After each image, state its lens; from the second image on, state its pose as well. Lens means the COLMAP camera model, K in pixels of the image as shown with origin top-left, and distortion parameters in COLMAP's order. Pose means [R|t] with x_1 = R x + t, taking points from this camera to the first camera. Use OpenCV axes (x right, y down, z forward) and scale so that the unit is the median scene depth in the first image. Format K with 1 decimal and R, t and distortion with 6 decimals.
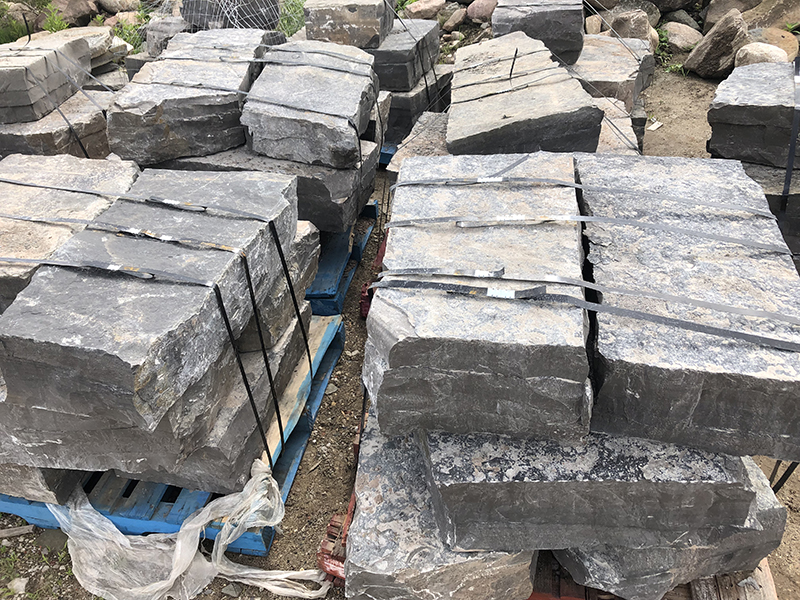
lens RADIAL K [[647.9, 0, 399.5], [0, 647.9, 294.6], [0, 0, 1]] dist [0.011637, 0.006146]
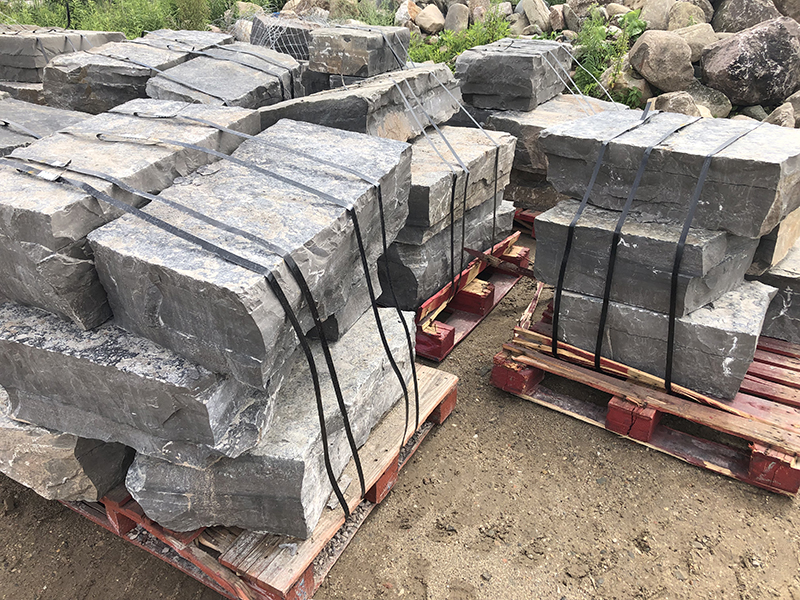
lens RADIAL K [[647.9, 0, 394.7], [0, 647.9, 301.7], [0, 0, 1]] dist [0.011637, 0.006146]
pose [[0.947089, 0.209473, -0.243193, 0.540348], [-0.234268, 0.969068, -0.077629, 0.080683], [0.219409, 0.130494, 0.966867, 0.030935]]
